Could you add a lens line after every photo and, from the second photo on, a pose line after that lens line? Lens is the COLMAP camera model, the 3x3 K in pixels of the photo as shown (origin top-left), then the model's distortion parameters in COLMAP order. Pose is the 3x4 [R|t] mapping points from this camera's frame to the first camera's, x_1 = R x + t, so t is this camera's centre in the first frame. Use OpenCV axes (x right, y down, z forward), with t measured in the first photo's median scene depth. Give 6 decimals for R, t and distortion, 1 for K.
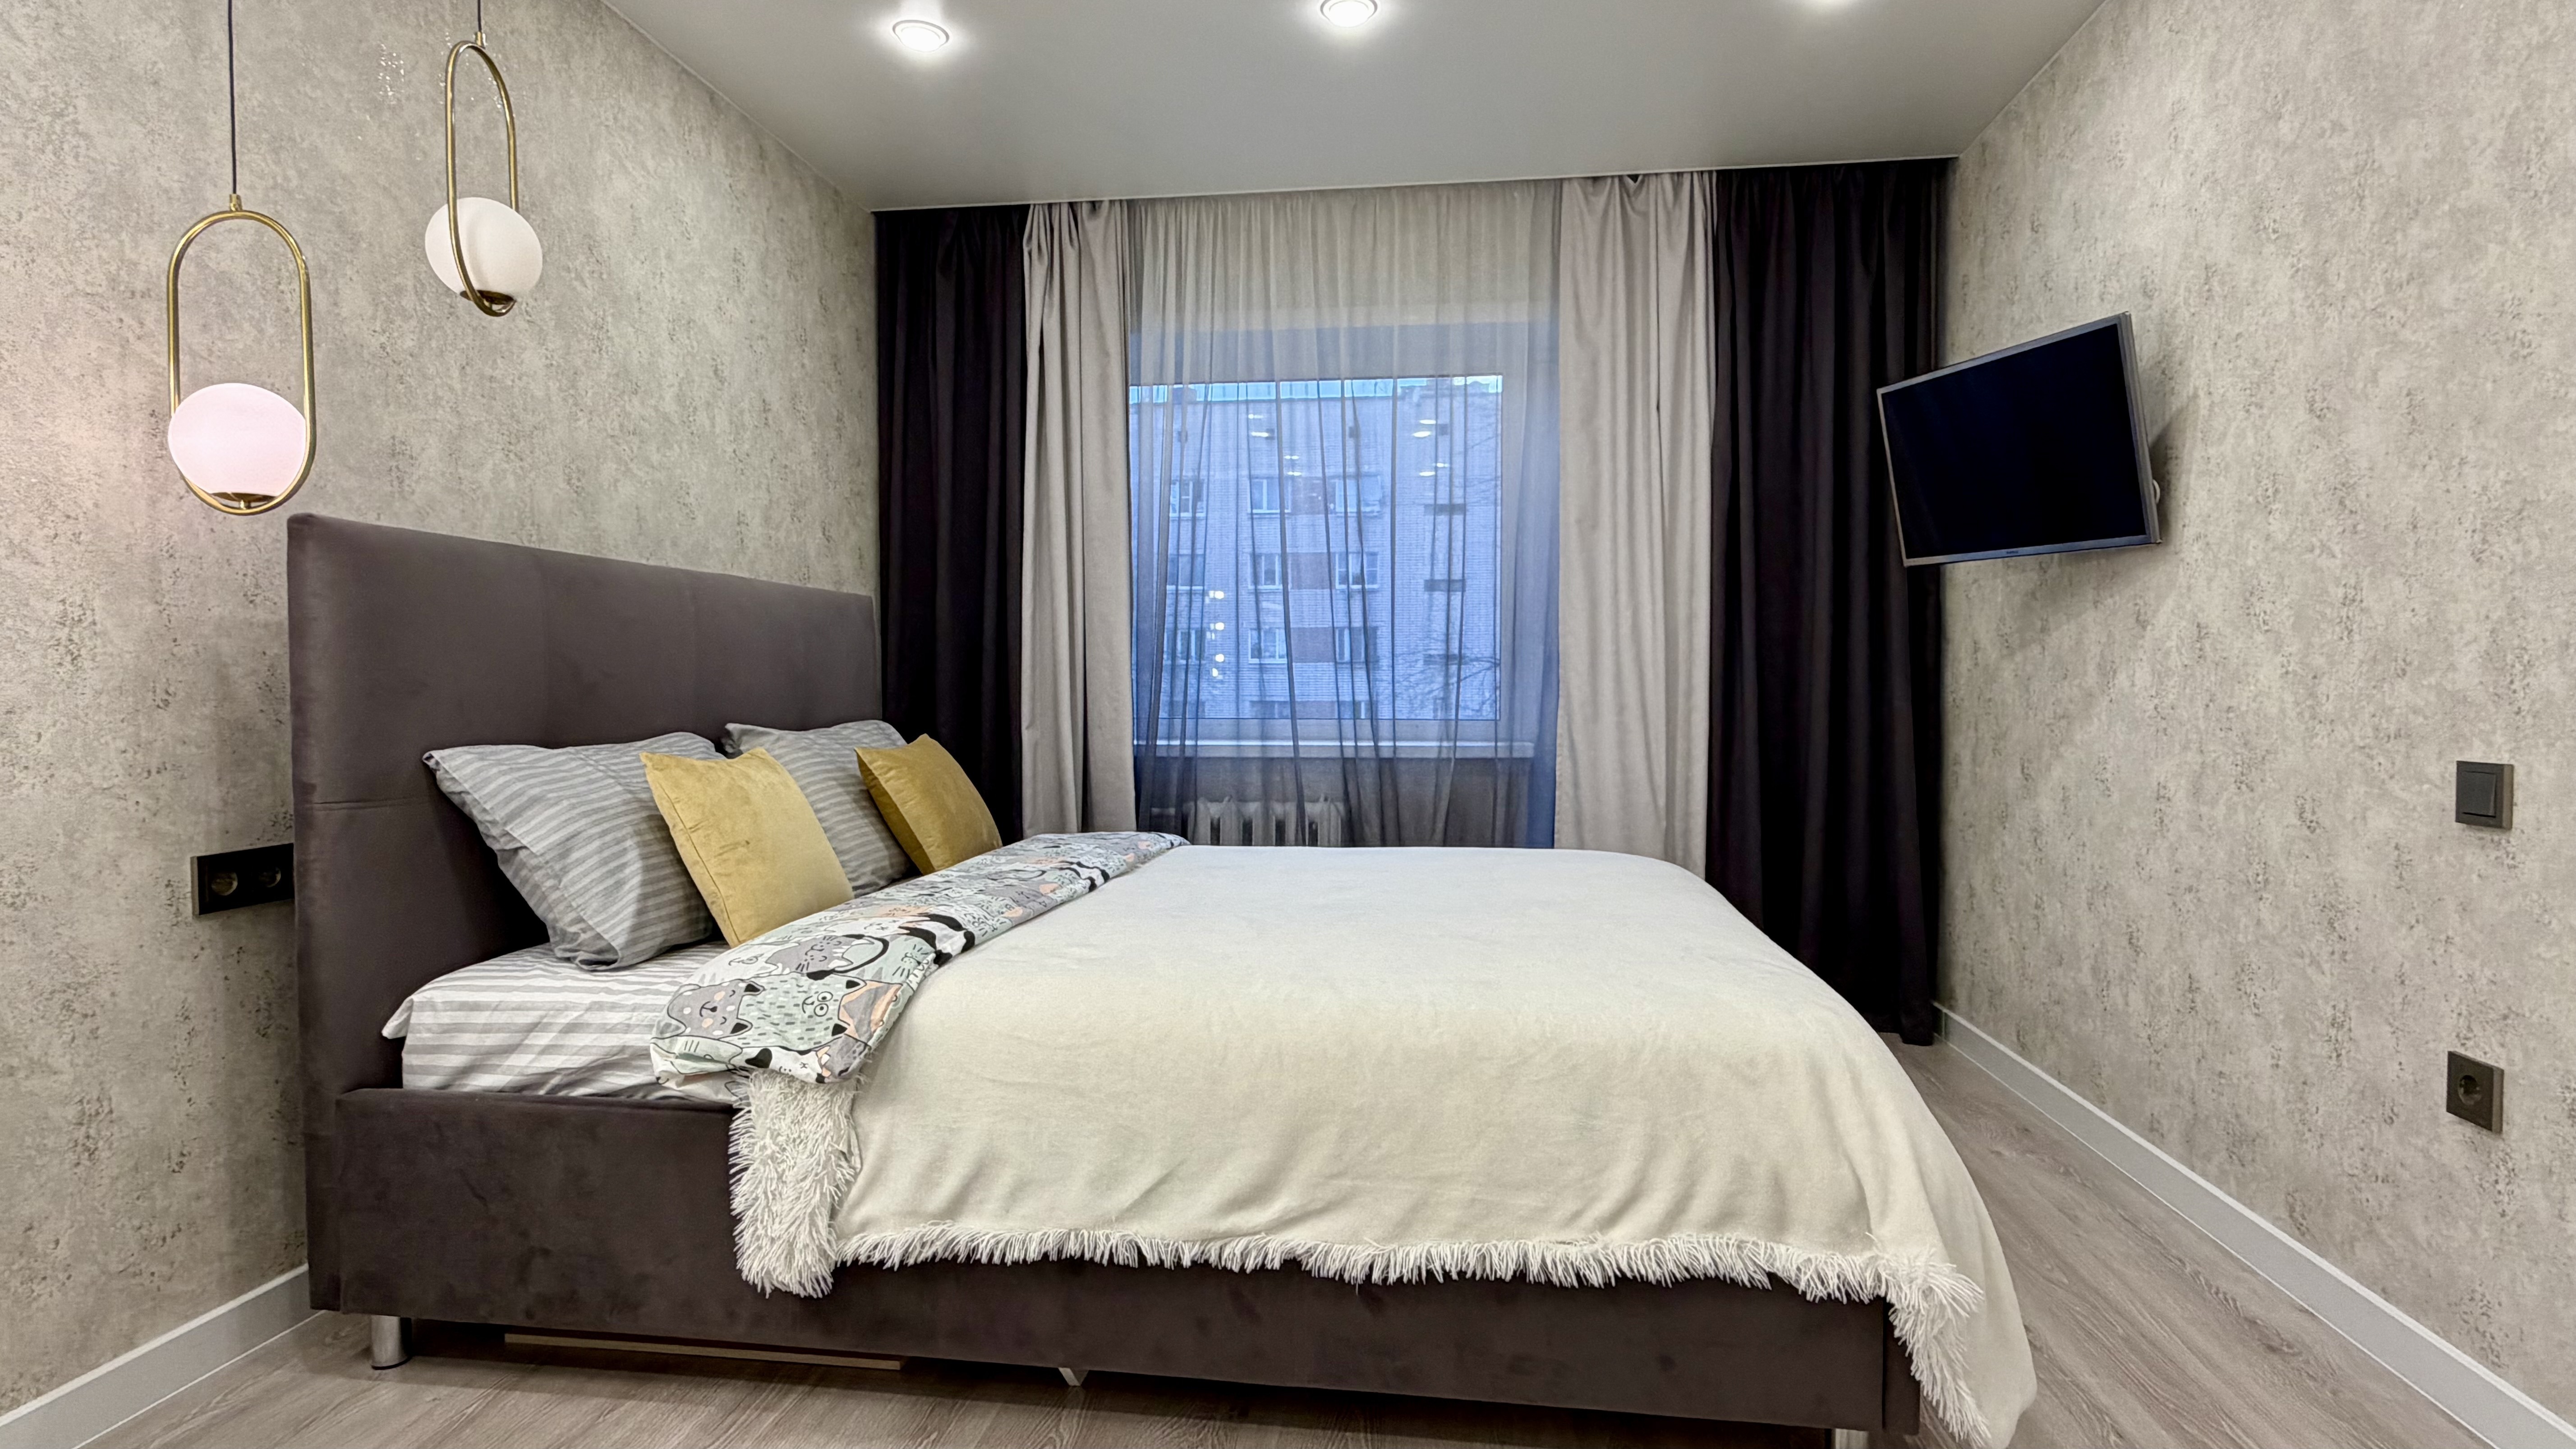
lens RADIAL K [[1291.7, 0, 1271.2], [0, 1291.7, 730.9], [0, 0, 1]] dist [0.000376, 0.000979]
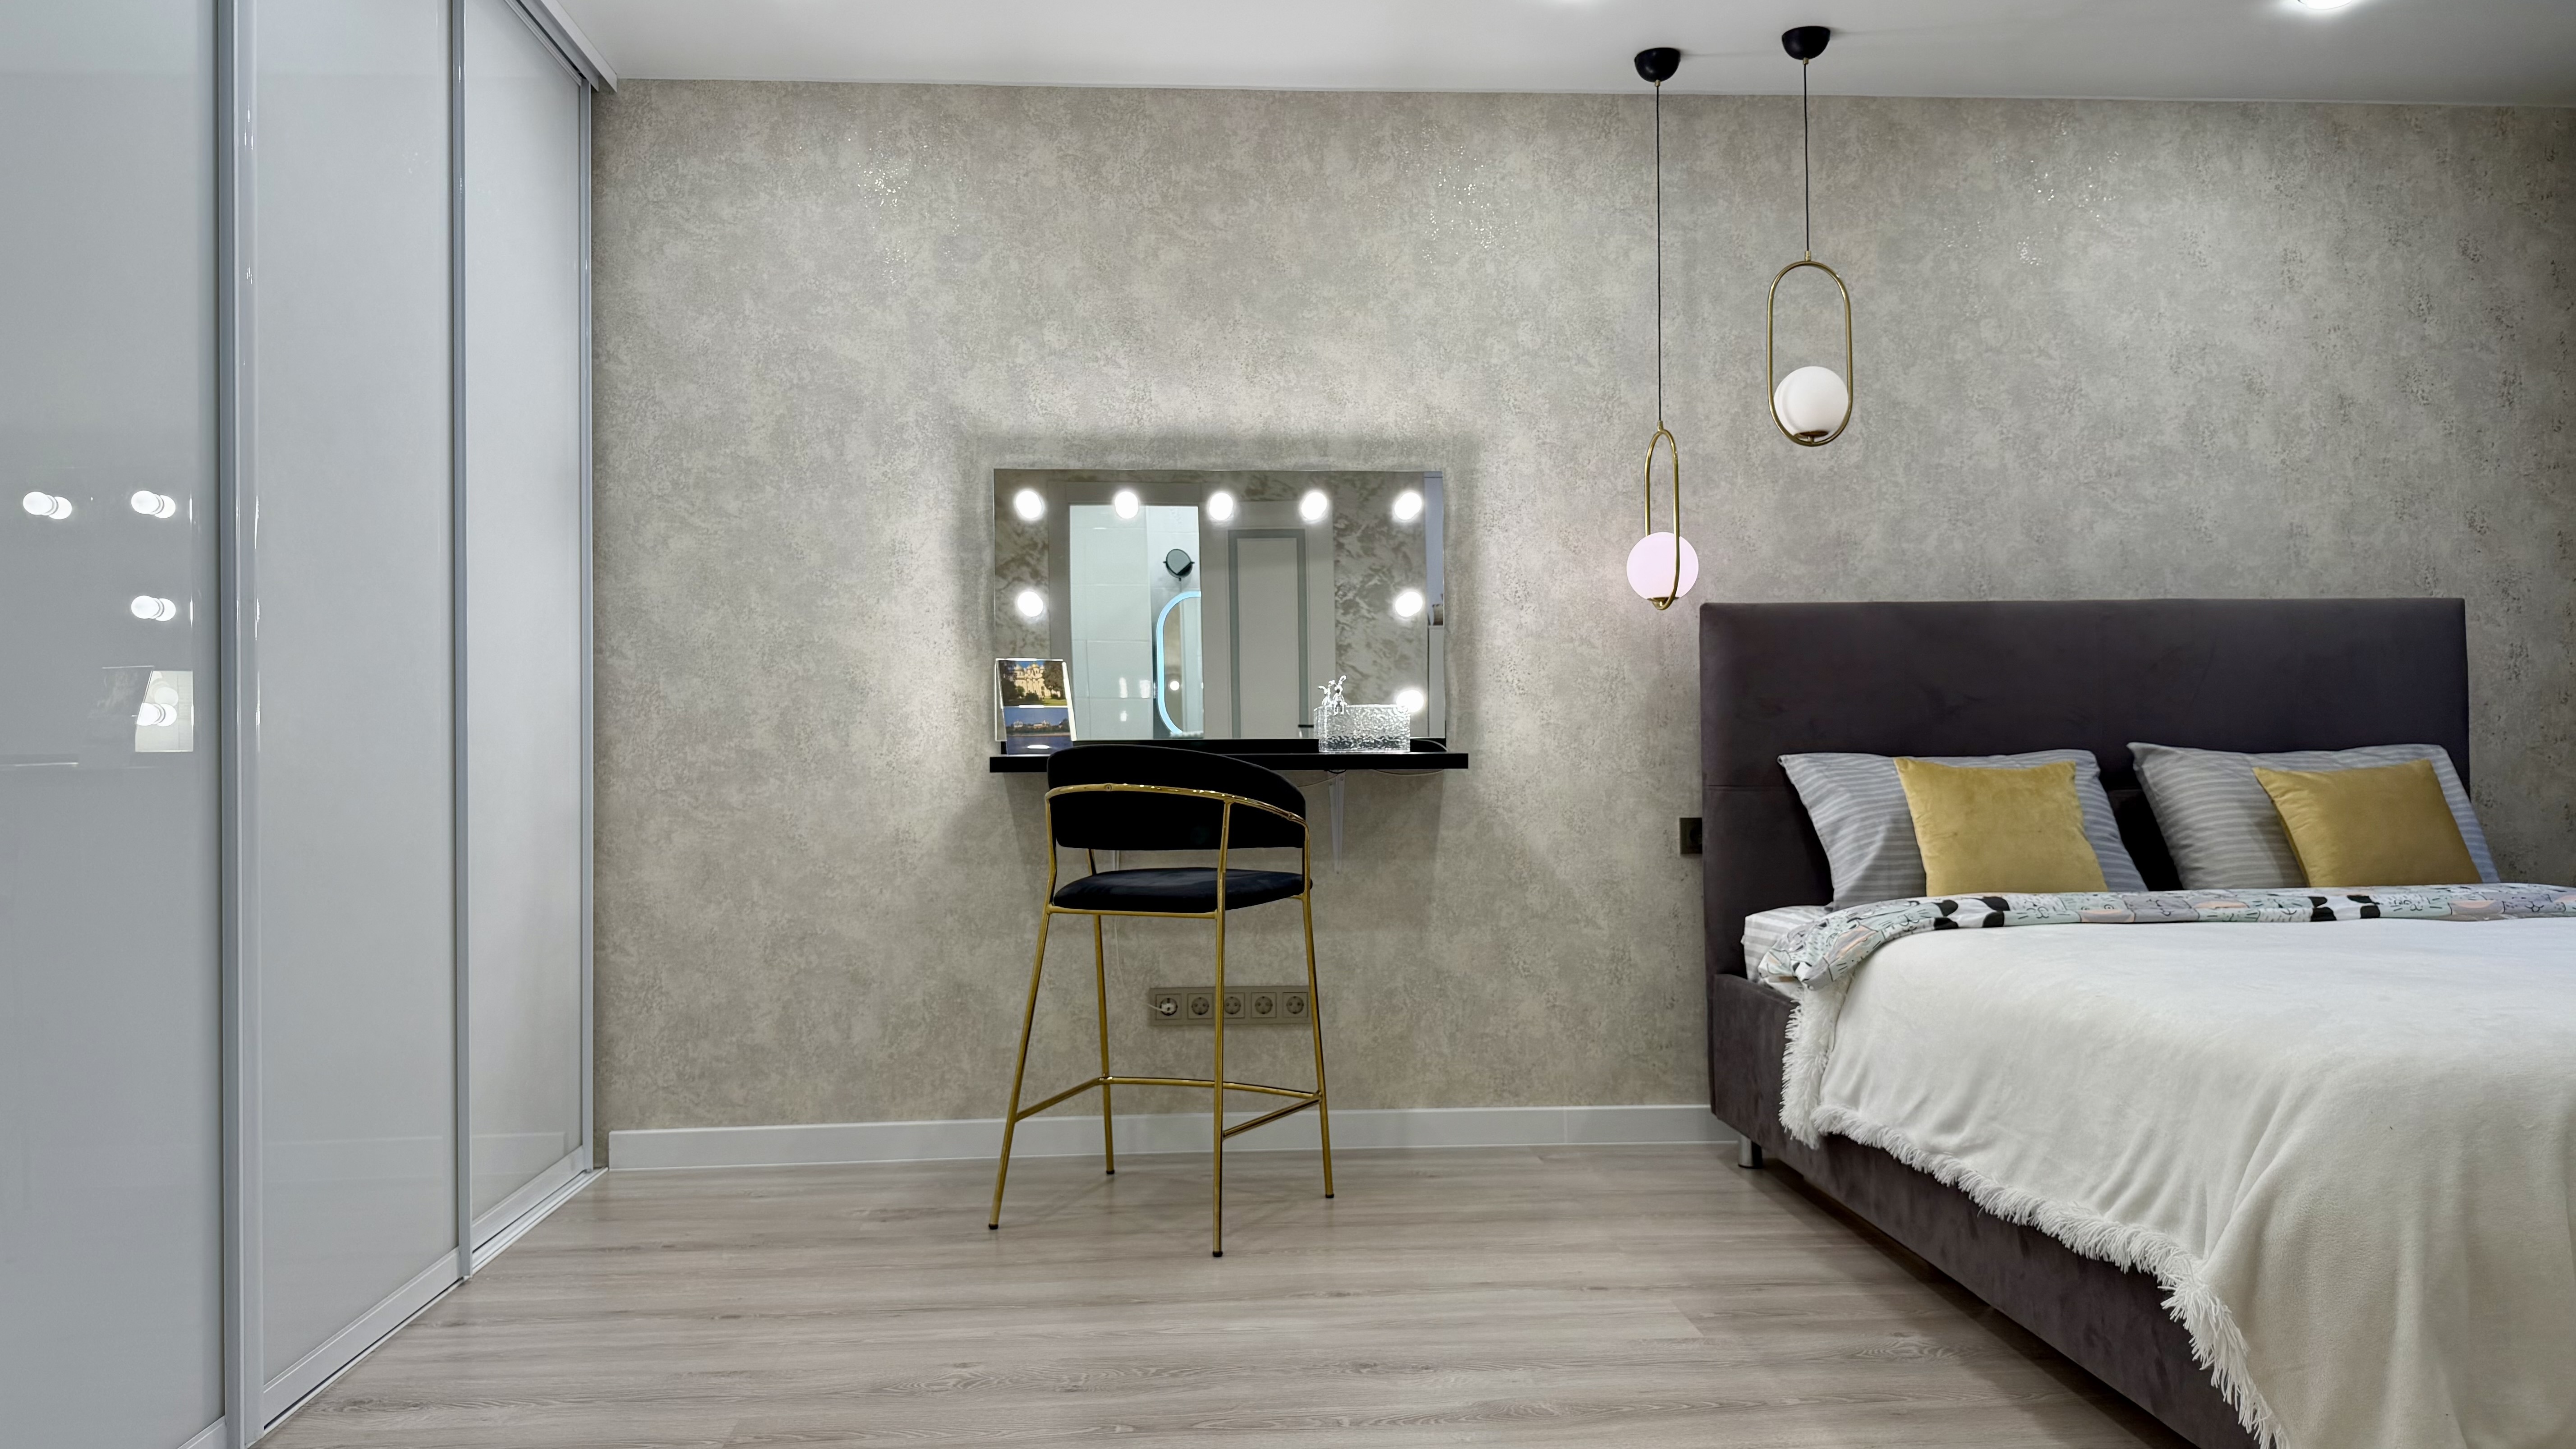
lens RADIAL K [[1833.0, 0, 1285.6], [0, 1833.0, 733.2], [0, 0, 1]] dist [-0.047390, -0.006718]
pose [[0.185096, -0.015332, -0.982601, 1.318306], [-0.025900, 0.999455, -0.020474, 0.050018], [0.982379, 0.029239, 0.184598, 0.080763]]
